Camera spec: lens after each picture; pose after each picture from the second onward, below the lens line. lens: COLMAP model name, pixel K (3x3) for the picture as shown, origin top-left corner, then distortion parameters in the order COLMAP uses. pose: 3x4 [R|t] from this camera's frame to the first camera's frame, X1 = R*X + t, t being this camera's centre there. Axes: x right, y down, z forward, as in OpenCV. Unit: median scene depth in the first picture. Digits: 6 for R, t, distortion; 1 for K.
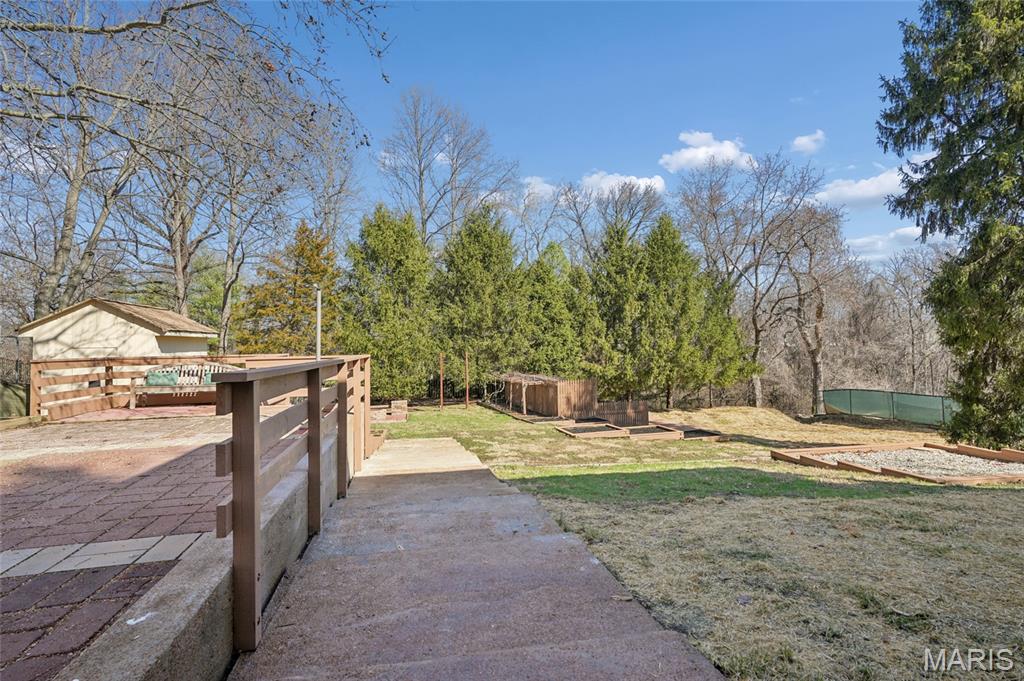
lens RADIAL K [[483.1, 0, 512.0], [0, 483.1, 340.5], [0, 0, 1]] dist [0.000182, 0.000029]
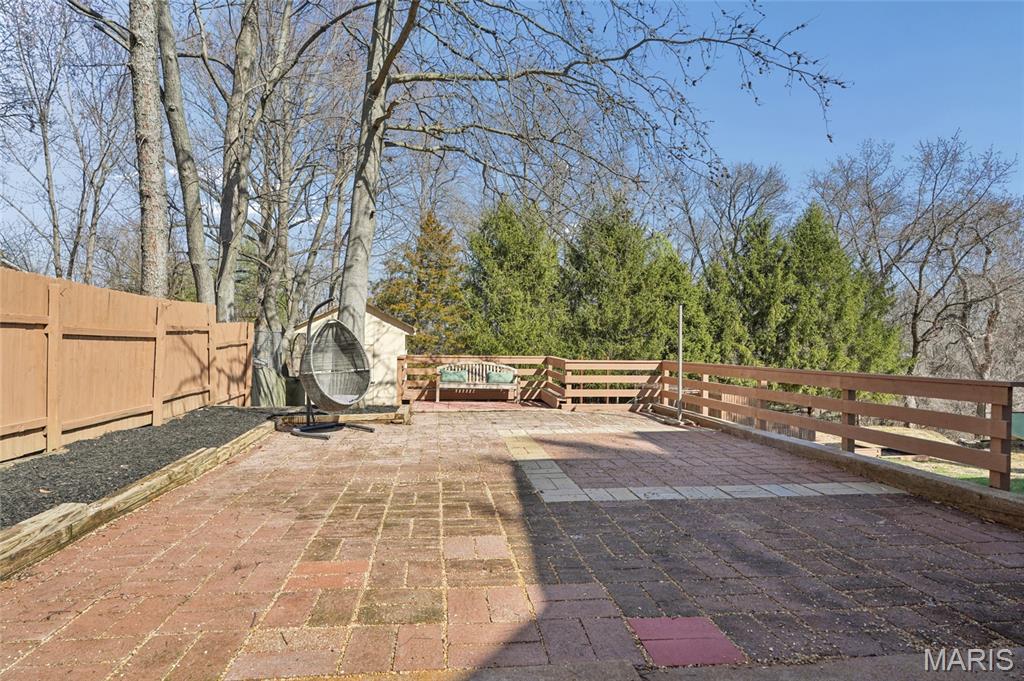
lens RADIAL K [[562.7, 0, 511.3], [0, 562.7, 354.7], [0, 0, 1]] dist [0.003991, 0.000983]
pose [[0.995973, 0.029897, -0.084517, -0.153748], [-0.027752, 0.999265, 0.026433, -0.001944], [0.085245, -0.023981, 0.996071, -0.082940]]
